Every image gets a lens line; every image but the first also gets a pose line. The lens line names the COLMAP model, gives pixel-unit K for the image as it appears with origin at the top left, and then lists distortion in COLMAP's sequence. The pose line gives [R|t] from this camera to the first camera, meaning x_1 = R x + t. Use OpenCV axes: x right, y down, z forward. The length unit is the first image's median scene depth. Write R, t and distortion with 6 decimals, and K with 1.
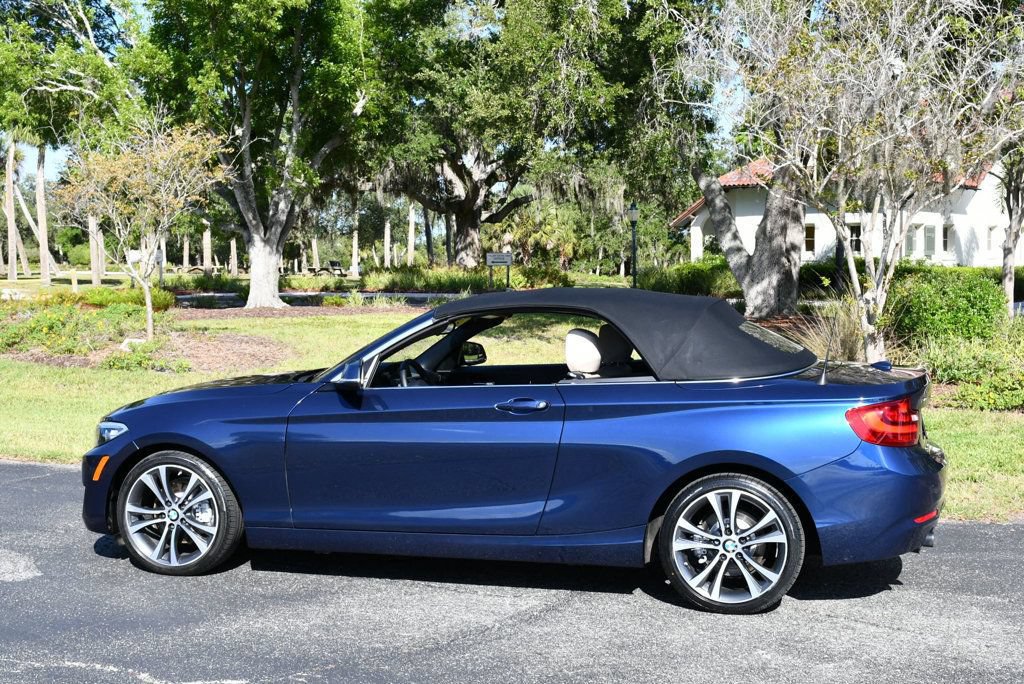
lens RADIAL K [[1565.0, 0, 511.9], [0, 1565.0, 354.5], [0, 0, 1]] dist [-0.061479, -0.029593]
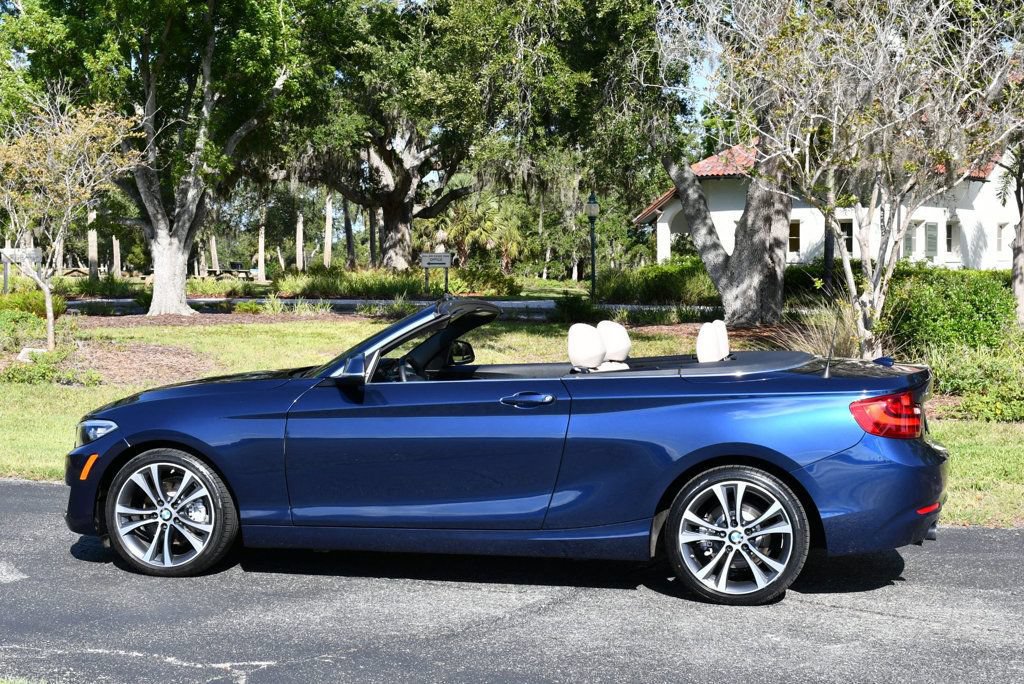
lens RADIAL K [[2011.9, 0, 511.4], [0, 2011.9, 363.8], [0, 0, 1]] dist [-0.018106, 0.067493]
pose [[0.998422, -0.000161, 0.056162, -0.045169], [0.000851, 0.999924, -0.012270, 0.015198], [-0.056156, 0.012298, 0.998346, -0.167696]]
